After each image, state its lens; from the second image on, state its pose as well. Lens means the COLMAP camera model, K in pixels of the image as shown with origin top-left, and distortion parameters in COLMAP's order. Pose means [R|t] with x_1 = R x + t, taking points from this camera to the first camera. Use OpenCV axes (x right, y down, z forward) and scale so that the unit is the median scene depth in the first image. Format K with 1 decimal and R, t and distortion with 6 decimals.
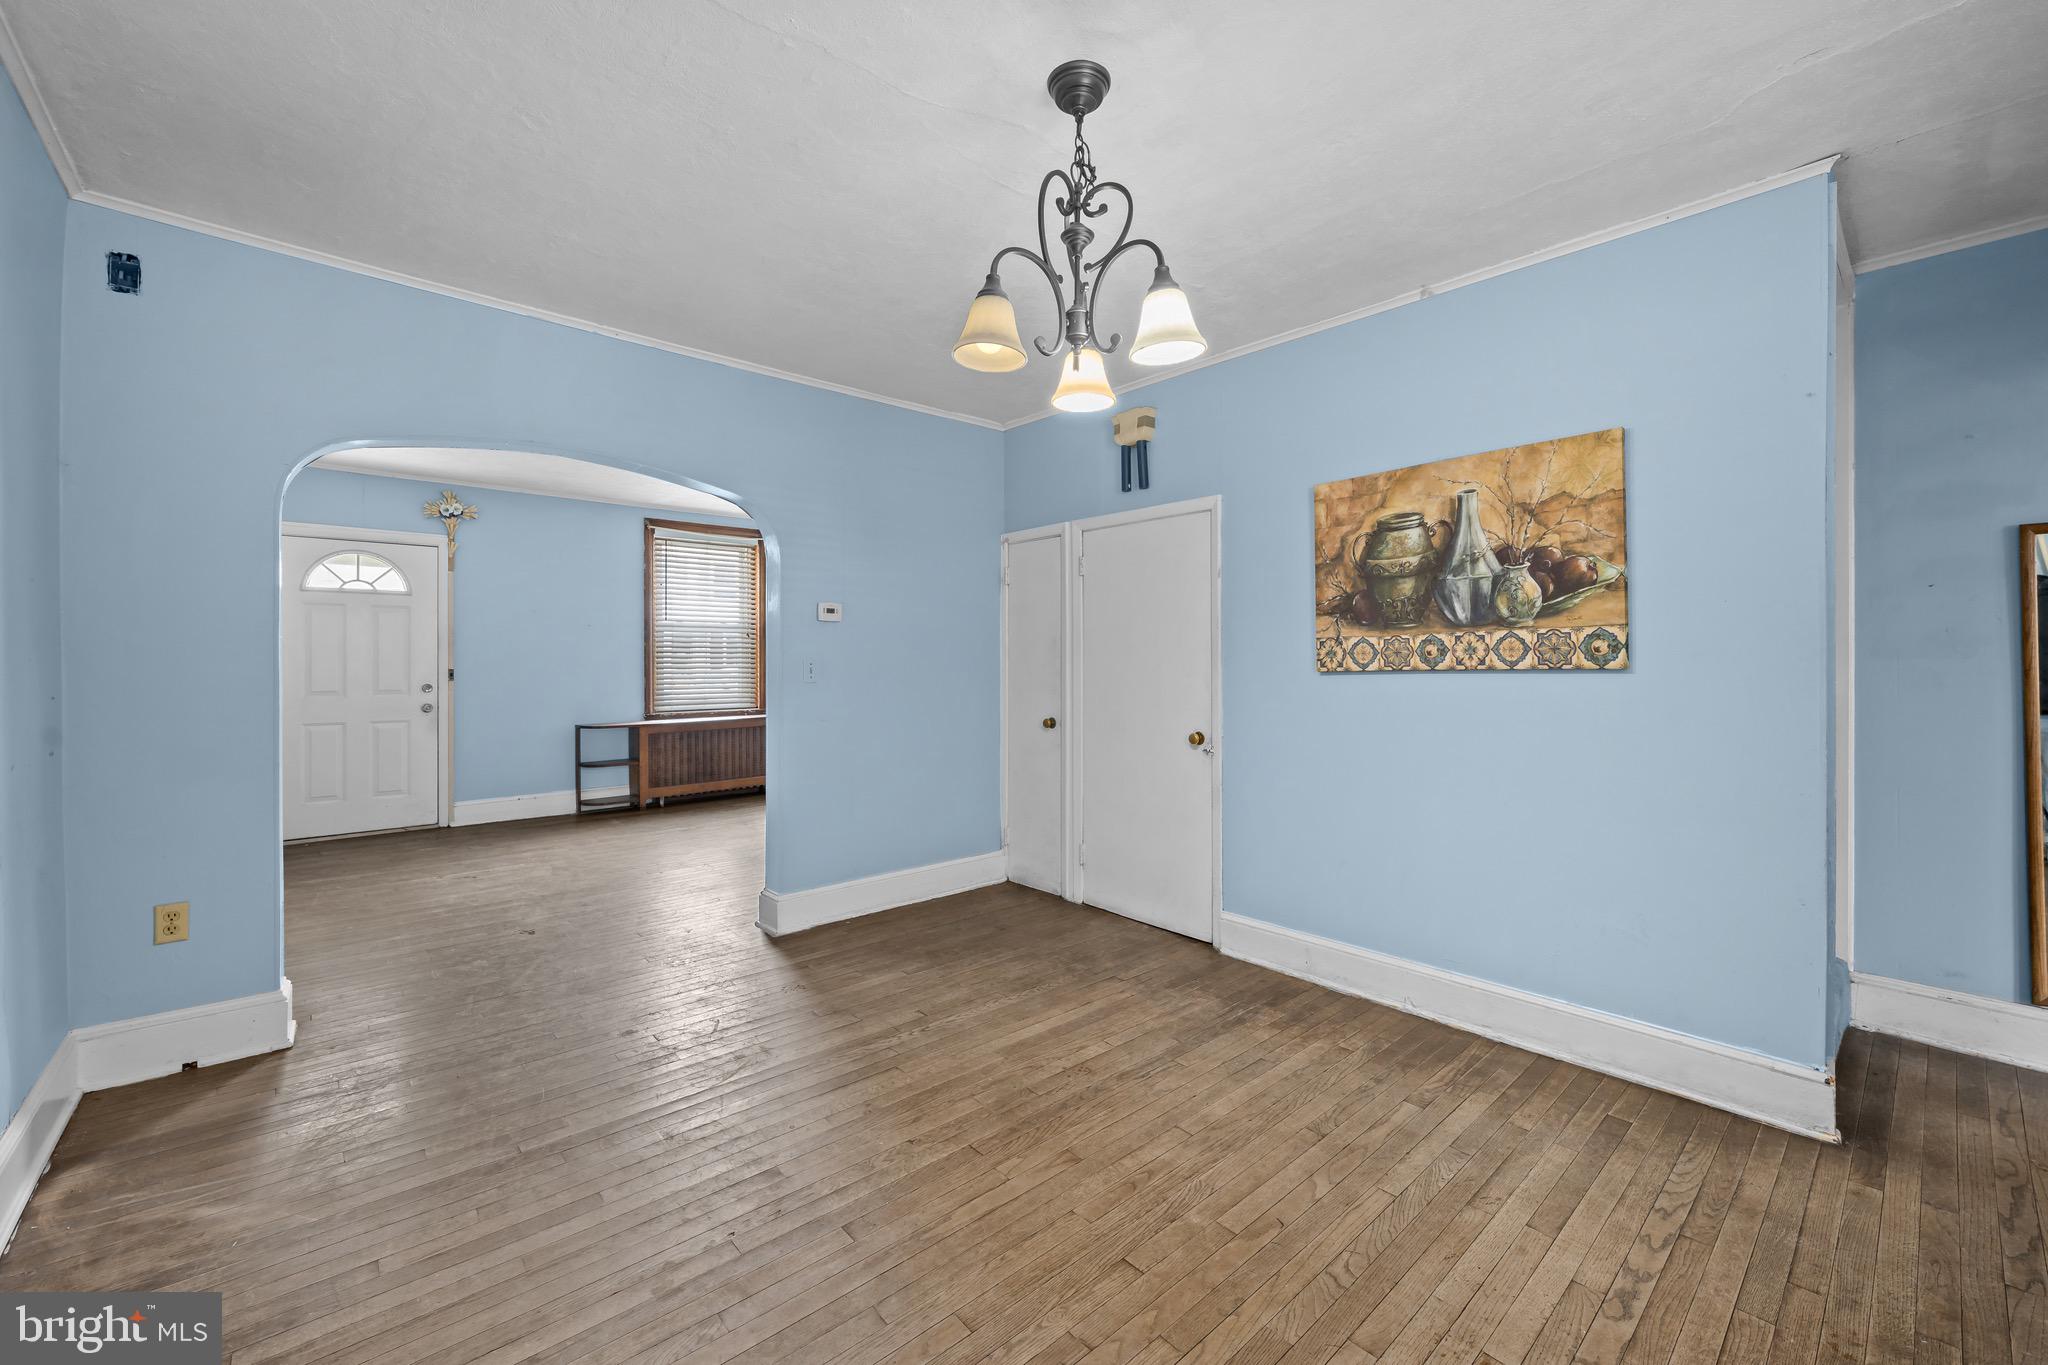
lens RADIAL K [[797.9, 0, 1011.9], [0, 797.9, 665.9], [0, 0, 1]] dist [0.000318, -0.000052]
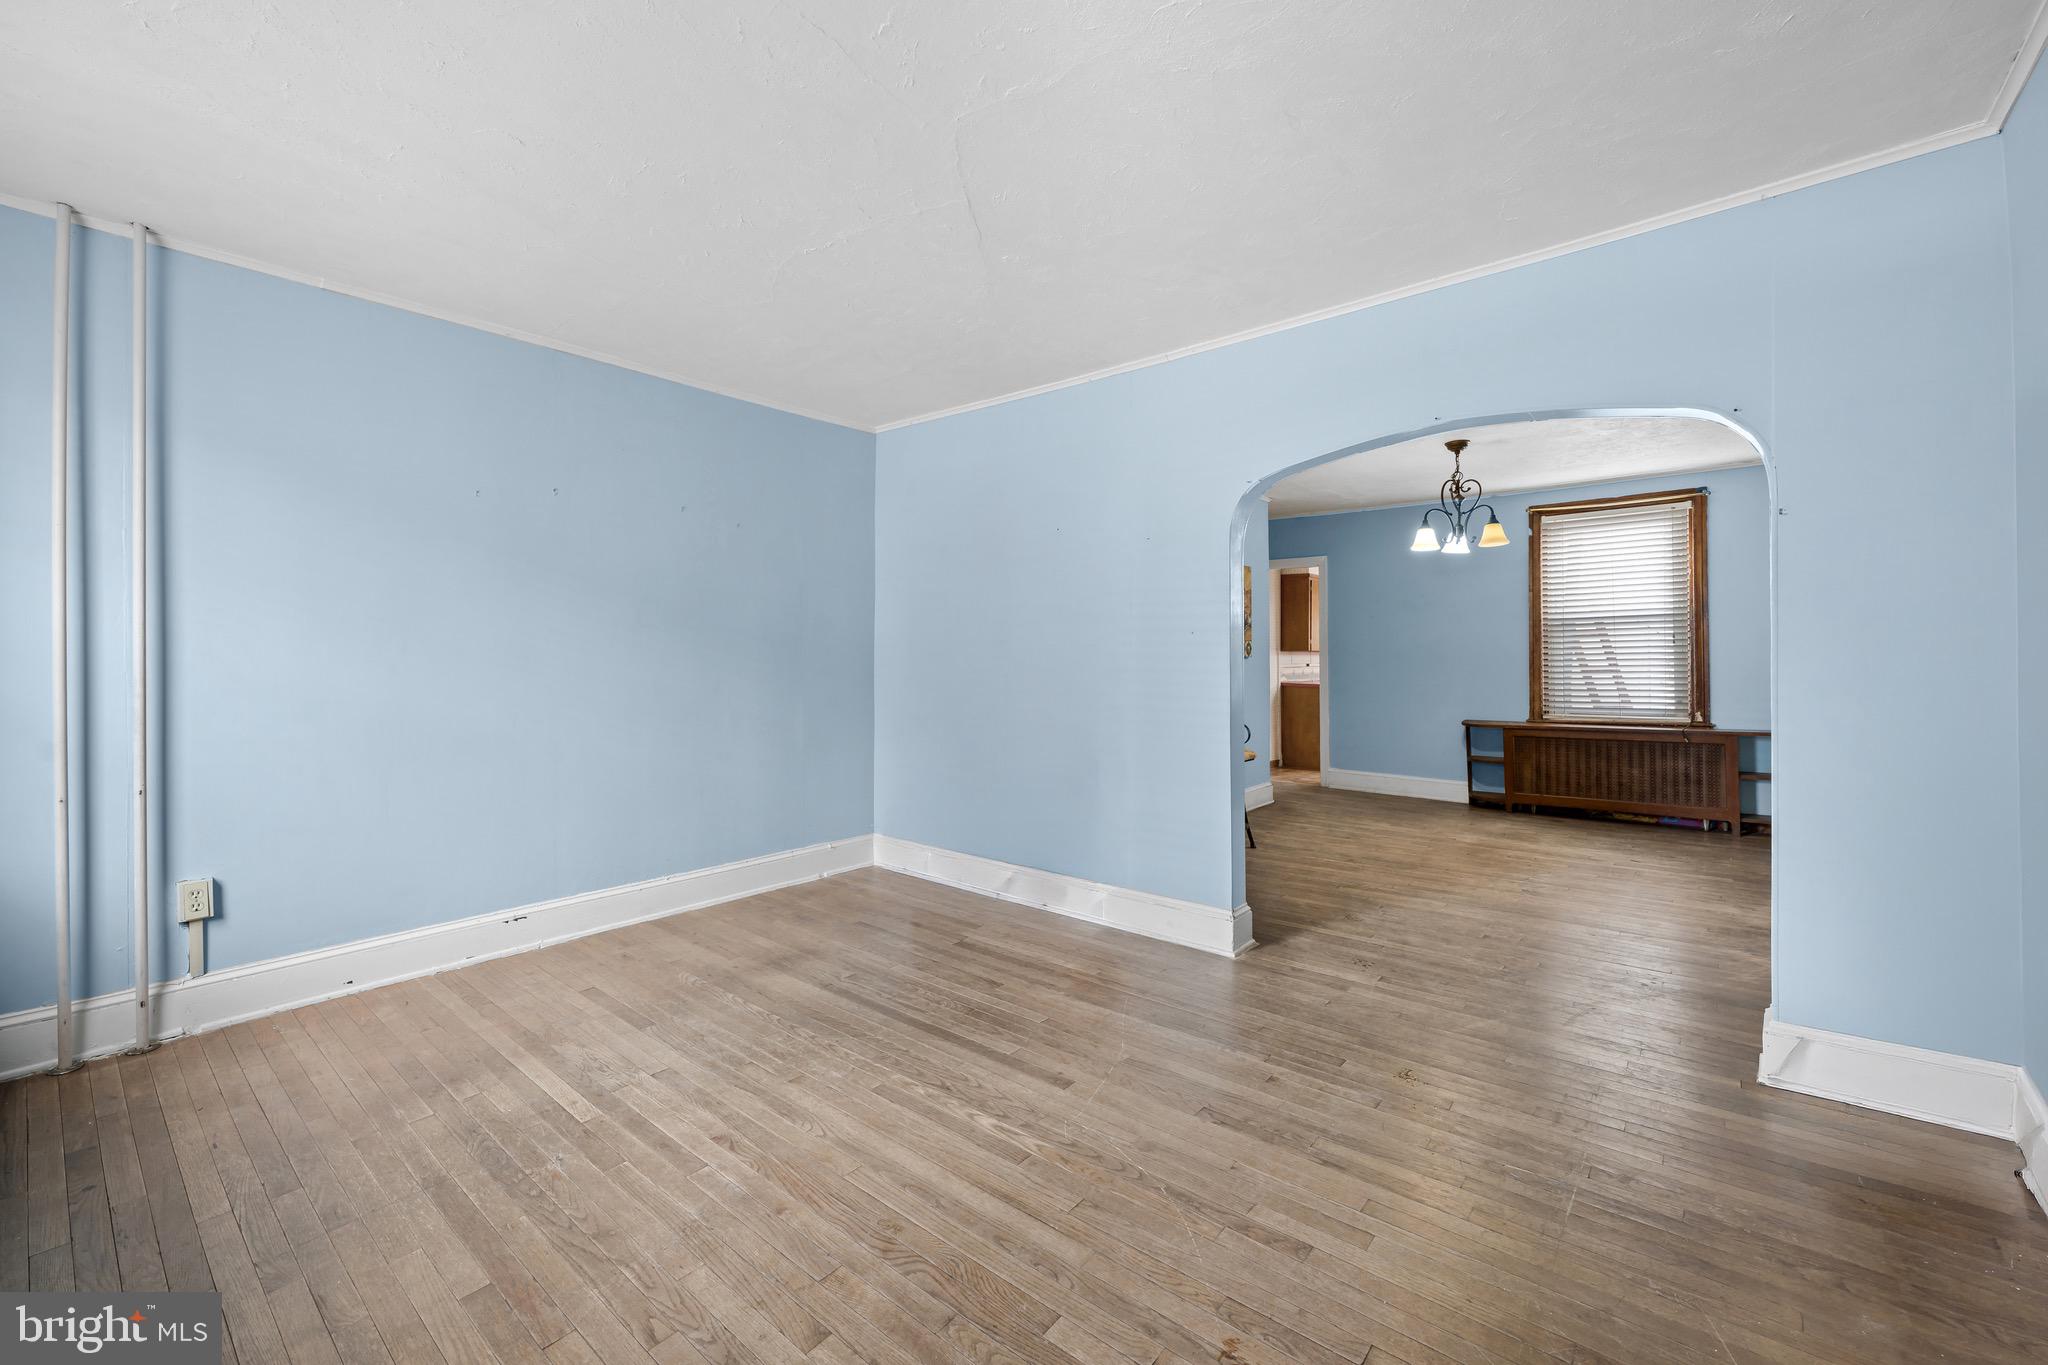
lens RADIAL K [[844.1, 0, 1005.4], [0, 844.1, 659.9], [0, 0, 1]] dist [0.001126, 0.000138]
pose [[-0.140533, -0.004043, 0.990068, -1.671788], [0.010987, 0.999924, 0.005643, -0.010248], [-0.990015, 0.011671, -0.140478, 1.920273]]
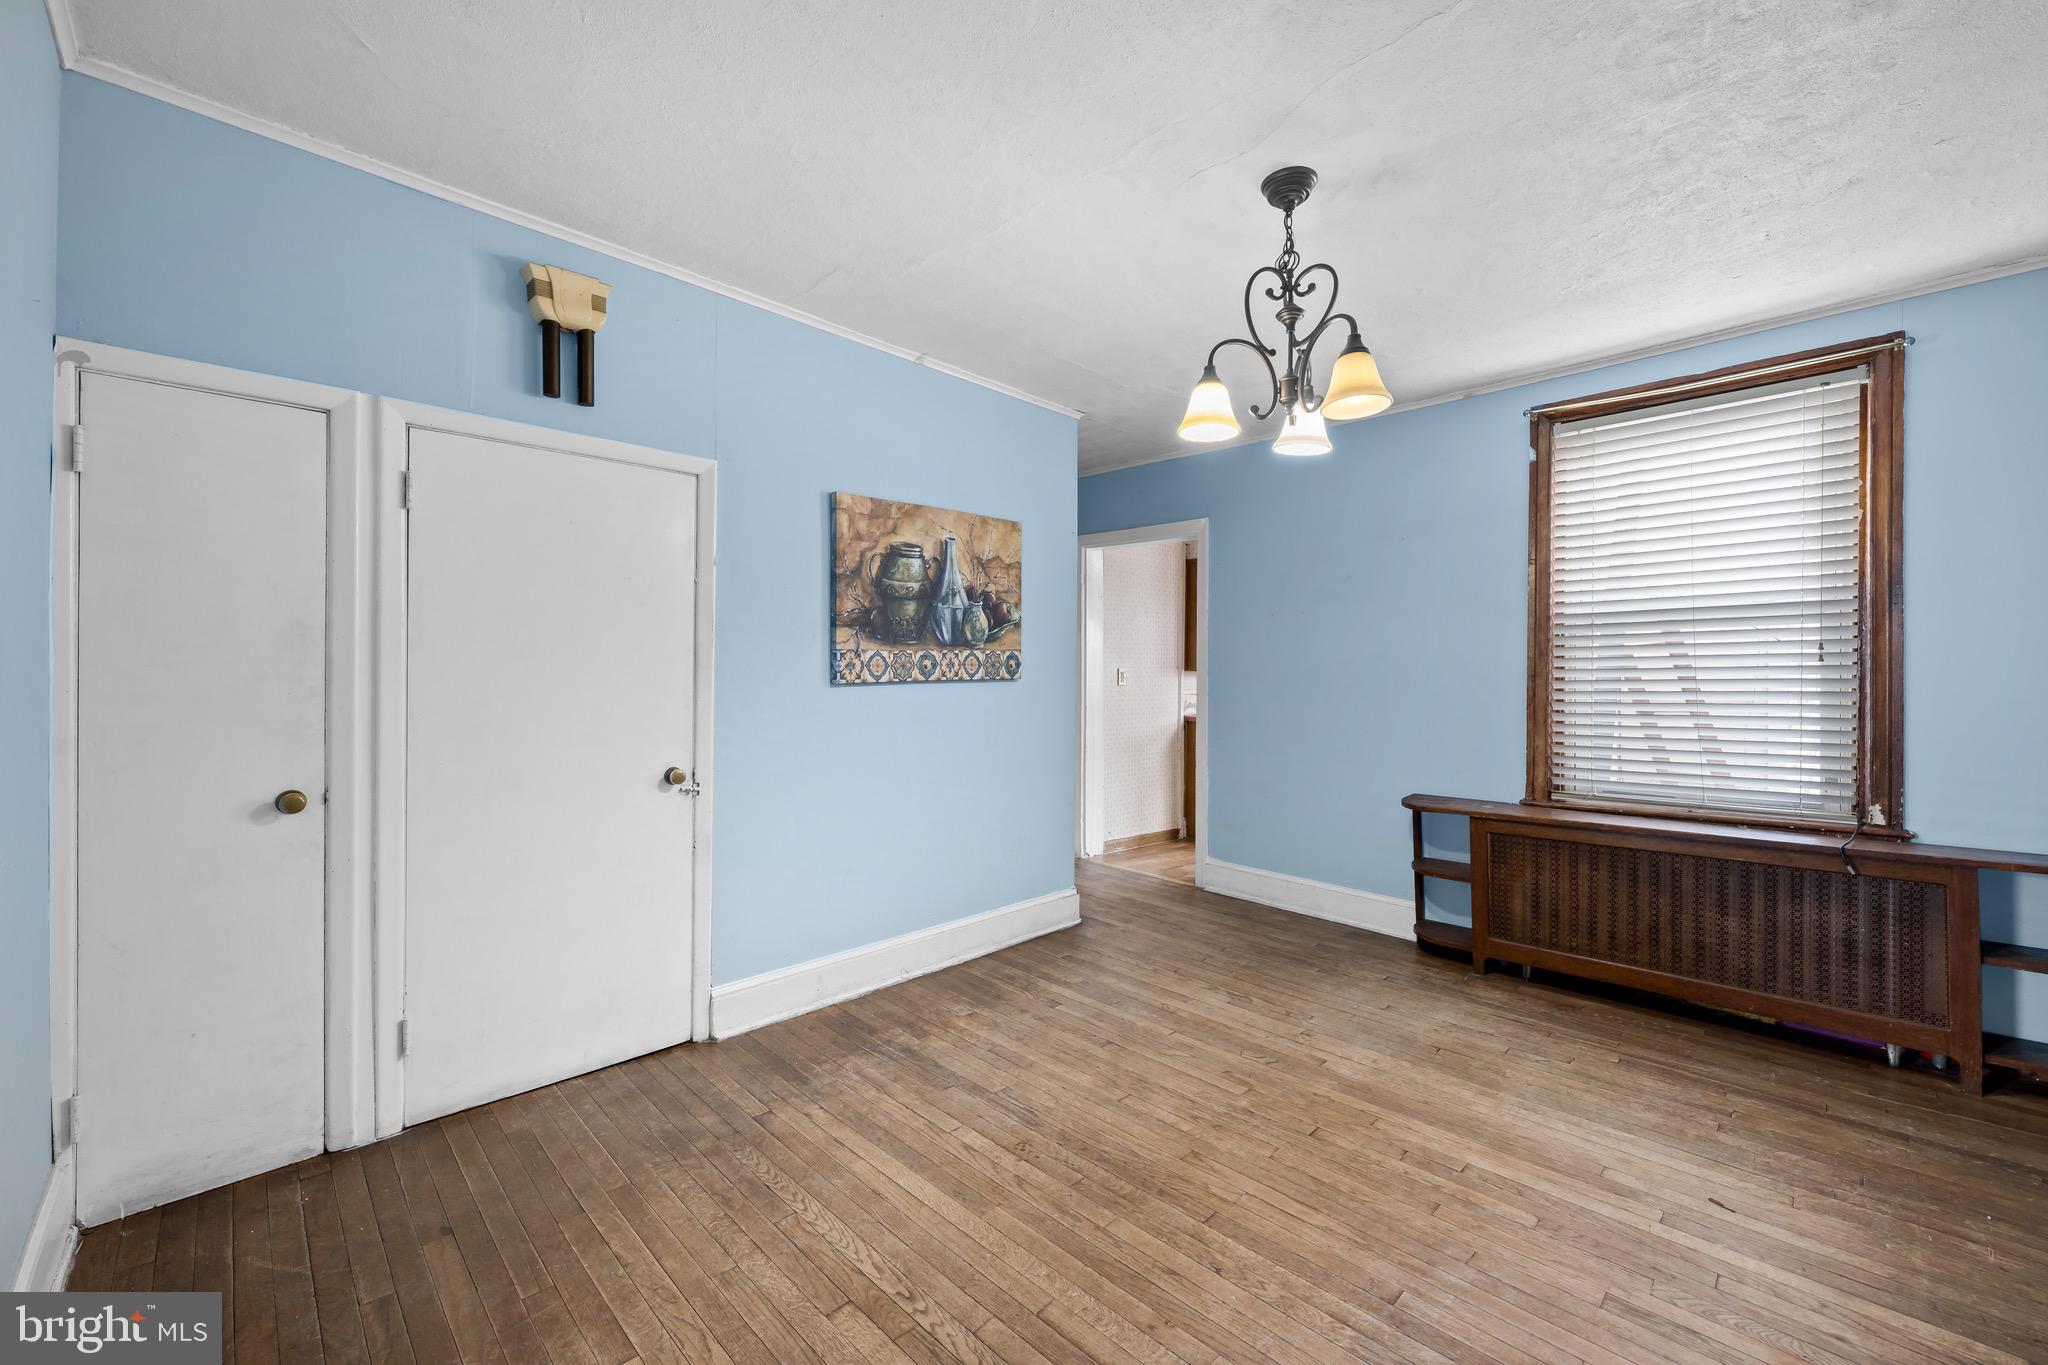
lens RADIAL K [[825.9, 0, 1006.4], [0, 825.9, 680.2], [0, 0, 1]] dist [-0.000696, -0.000221]
pose [[-0.047154, -0.009662, 0.998841, -0.723999], [-0.000010, 0.999953, 0.009673, -0.008013], [-0.998888, 0.000446, -0.047152, 0.958429]]
